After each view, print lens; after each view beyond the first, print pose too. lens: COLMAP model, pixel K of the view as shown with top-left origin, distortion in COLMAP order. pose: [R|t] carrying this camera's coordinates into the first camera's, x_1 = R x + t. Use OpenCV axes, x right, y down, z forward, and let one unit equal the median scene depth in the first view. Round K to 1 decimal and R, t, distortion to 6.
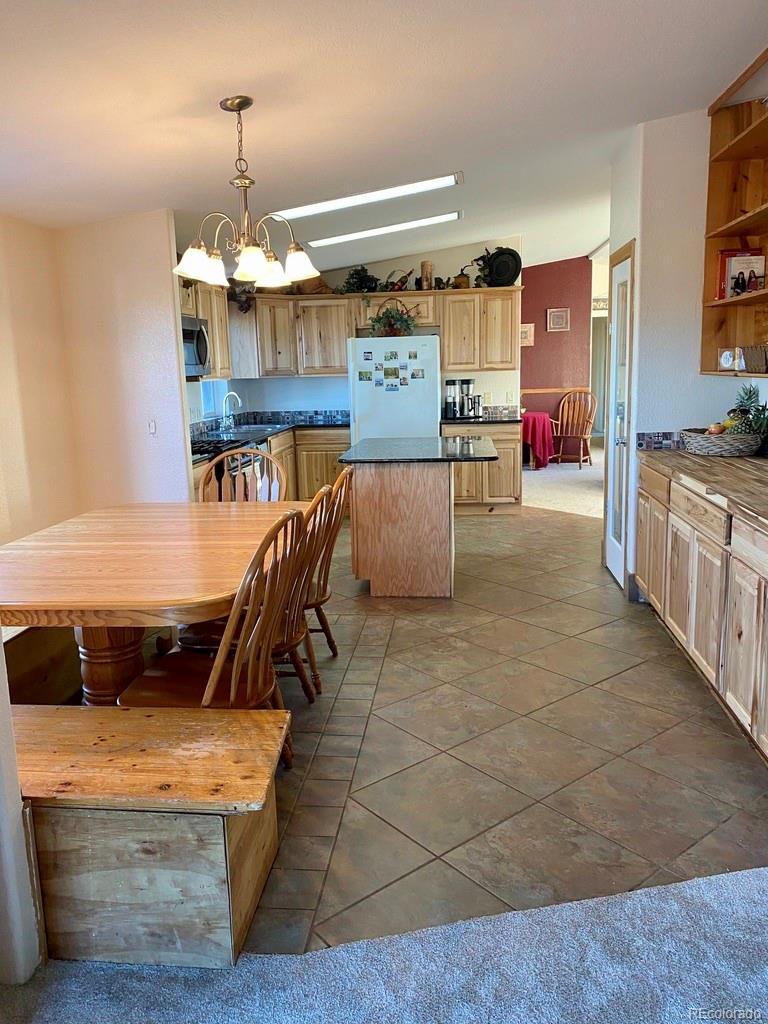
lens RADIAL K [[773.5, 0, 384.0], [0, 773.5, 512.0], [0, 0, 1]] dist [0.101821, -0.164797]
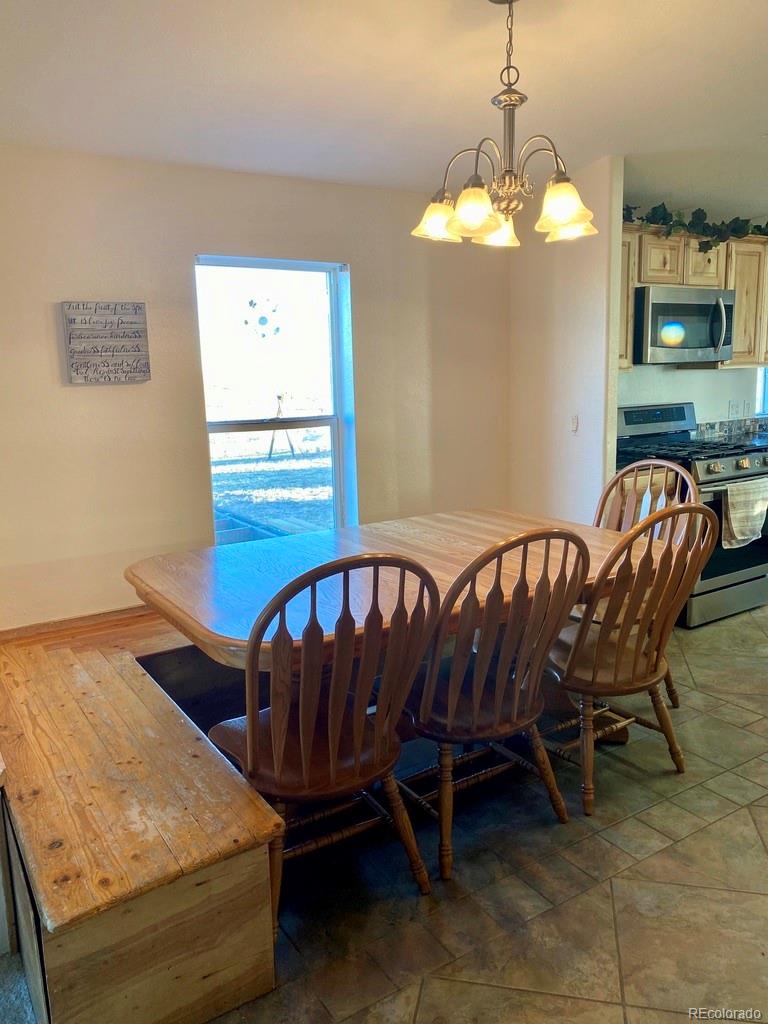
lens RADIAL K [[782.9, 0, 384.0], [0, 782.9, 512.0], [0, 0, 1]] dist [0.035401, -0.000430]
pose [[0.628033, 0.152594, -0.763079, 0.220344], [-0.136580, 0.986979, 0.084959, -0.053264], [0.766108, 0.050864, 0.640697, 0.276049]]
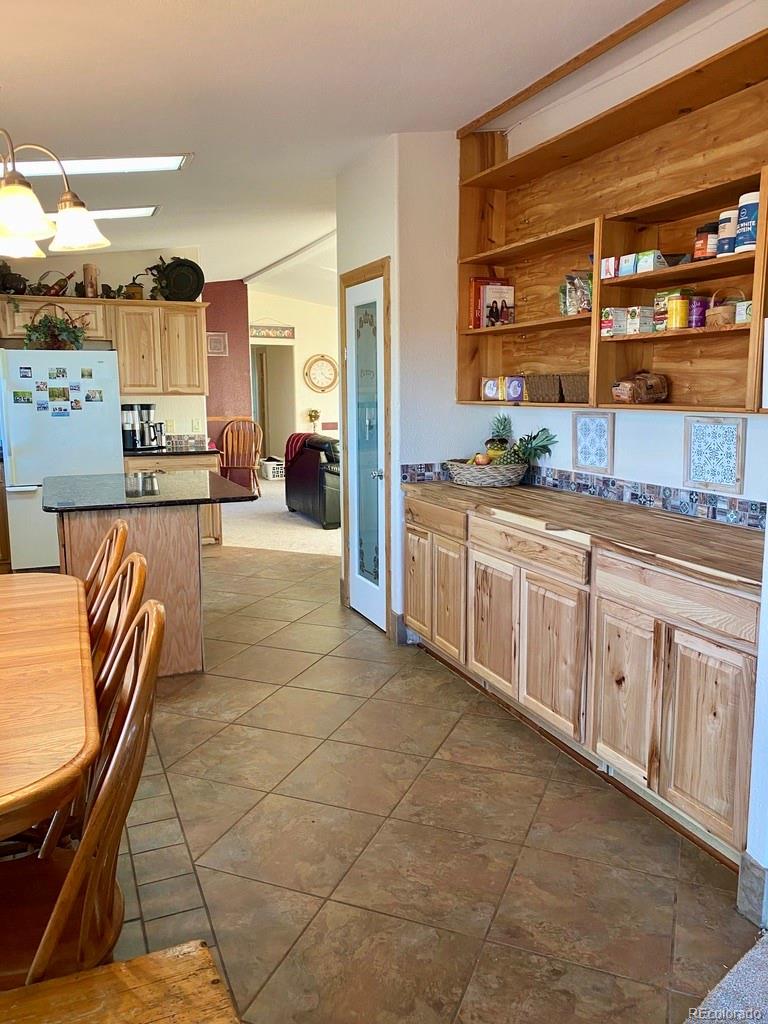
lens RADIAL K [[777.6, 0, 396.3], [0, 777.6, 513.2], [0, 0, 1]] dist [0.074848, -0.167438]
pose [[0.872395, -0.051627, 0.486067, -0.127252], [0.068757, 0.997481, -0.017458, -0.025518], [-0.483942, 0.048651, 0.873747, 0.180746]]
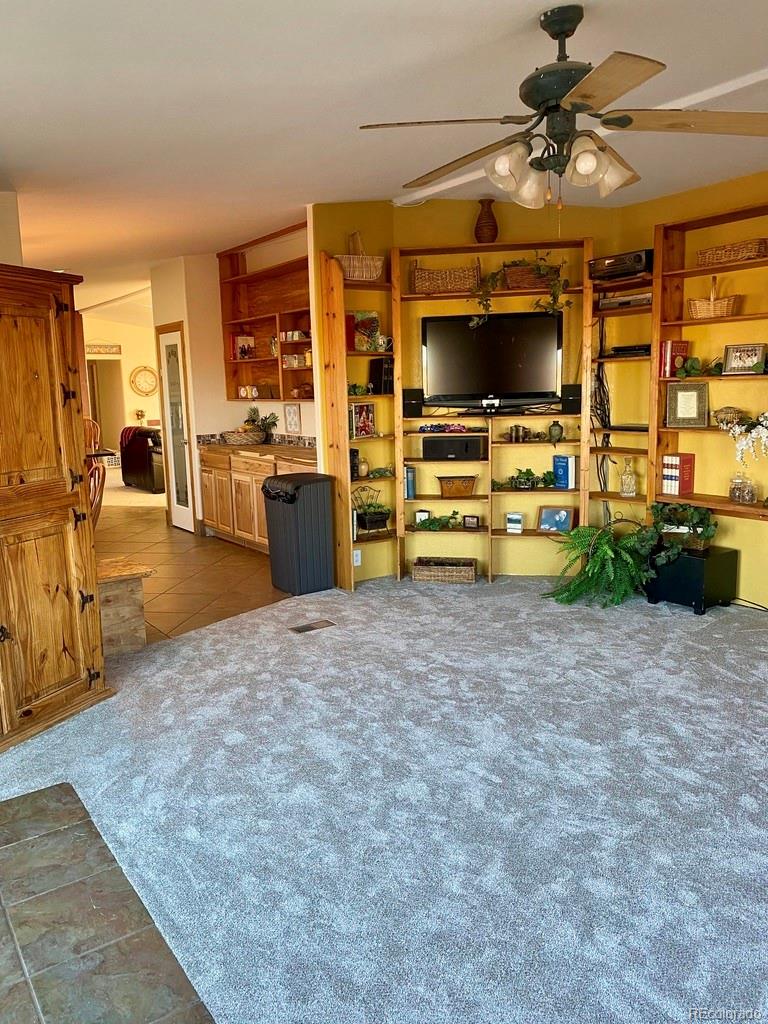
lens RADIAL K [[777.6, 0, 396.3], [0, 777.6, 513.2], [0, 0, 1]] dist [0.074848, -0.167438]
pose [[0.748272, -0.091804, 0.657009, -0.444219], [0.121104, 0.992640, 0.000776, 0.109392], [-0.652245, 0.078986, 0.753882, -0.500789]]
